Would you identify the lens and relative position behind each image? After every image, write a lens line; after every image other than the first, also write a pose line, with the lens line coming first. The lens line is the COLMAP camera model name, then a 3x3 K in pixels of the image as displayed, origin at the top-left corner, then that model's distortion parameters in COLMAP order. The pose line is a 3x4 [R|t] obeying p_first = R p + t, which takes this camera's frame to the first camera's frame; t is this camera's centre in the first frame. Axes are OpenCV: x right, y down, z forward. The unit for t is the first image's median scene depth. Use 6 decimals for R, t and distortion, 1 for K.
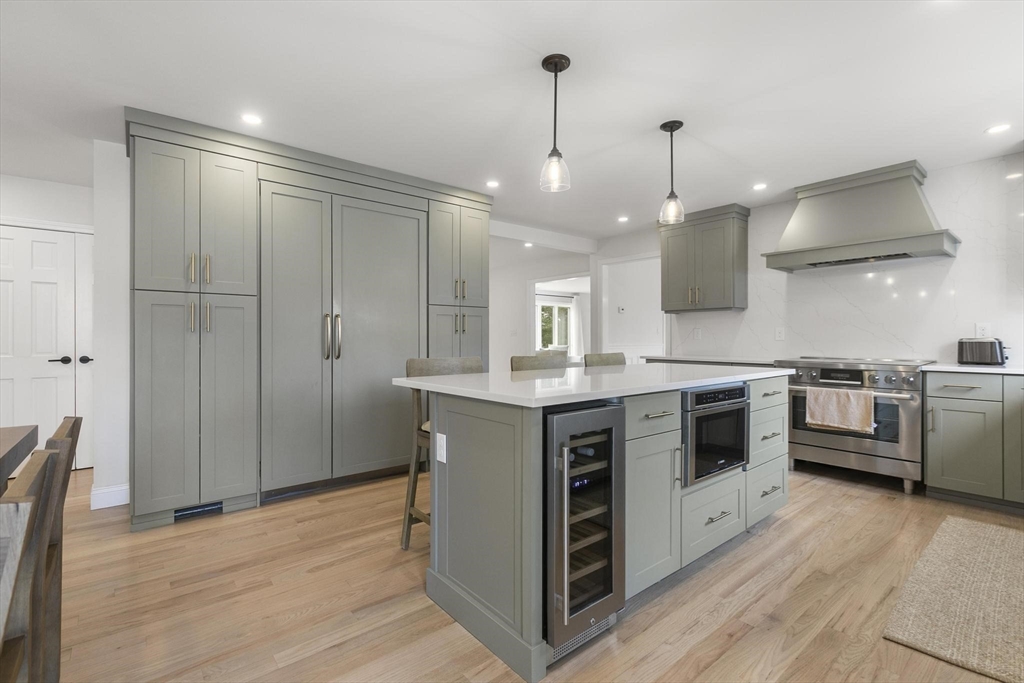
lens RADIAL K [[457.2, 0, 506.5], [0, 457.2, 339.0], [0, 0, 1]] dist [-0.000366, 0.000890]
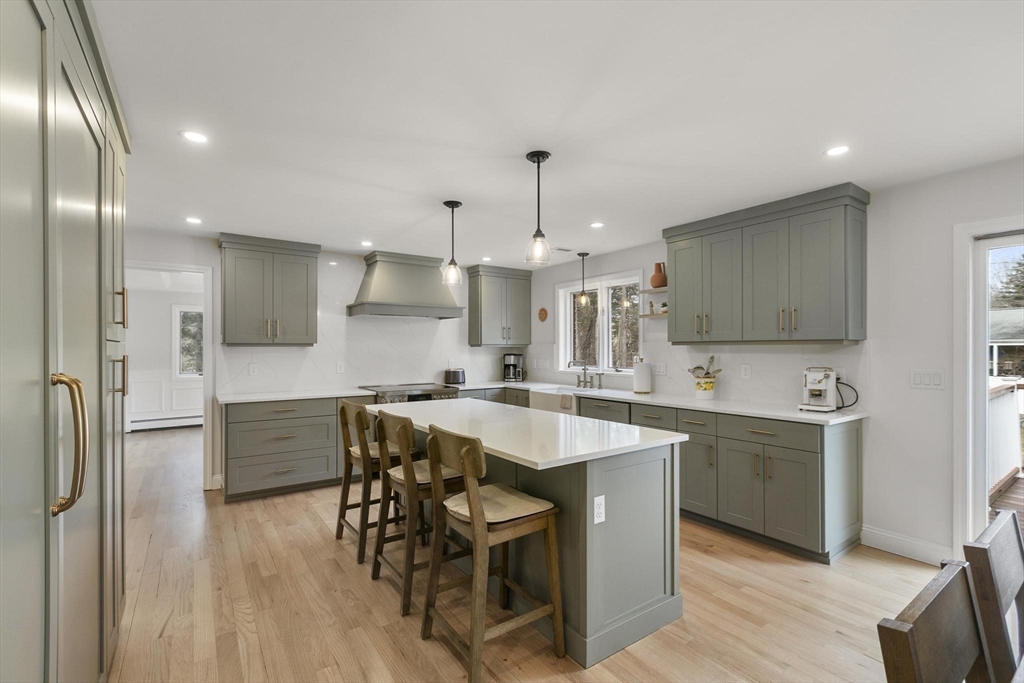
lens RADIAL K [[457.2, 0, 517.4], [0, 457.2, 349.0], [0, 0, 1]] dist [-0.000366, 0.000890]
pose [[0.064952, -0.001416, 0.997887, -0.679270], [0.005385, 0.999985, 0.001068, -0.075110], [-0.997874, 0.005304, 0.064959, 0.630723]]
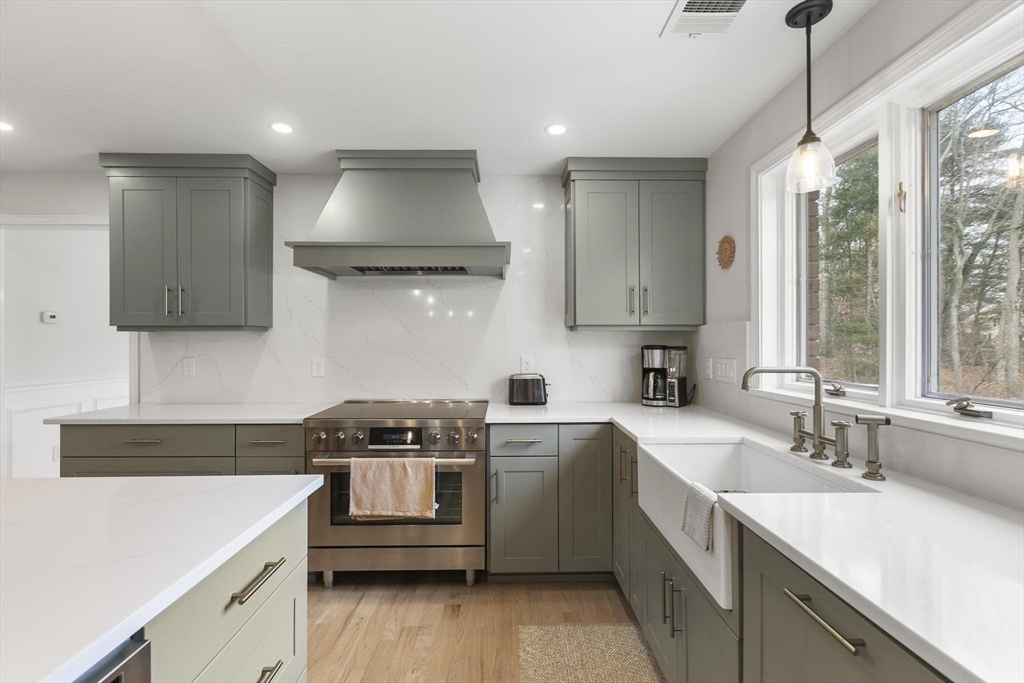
lens RADIAL K [[457.2, 0, 517.1], [0, 457.2, 336.9], [0, 0, 1]] dist [-0.000366, 0.000890]
pose [[0.615018, 0.009359, 0.788458, 0.320225], [0.004817, 0.999866, -0.015625, -0.058001], [-0.788499, 0.013408, 0.614890, 0.459368]]
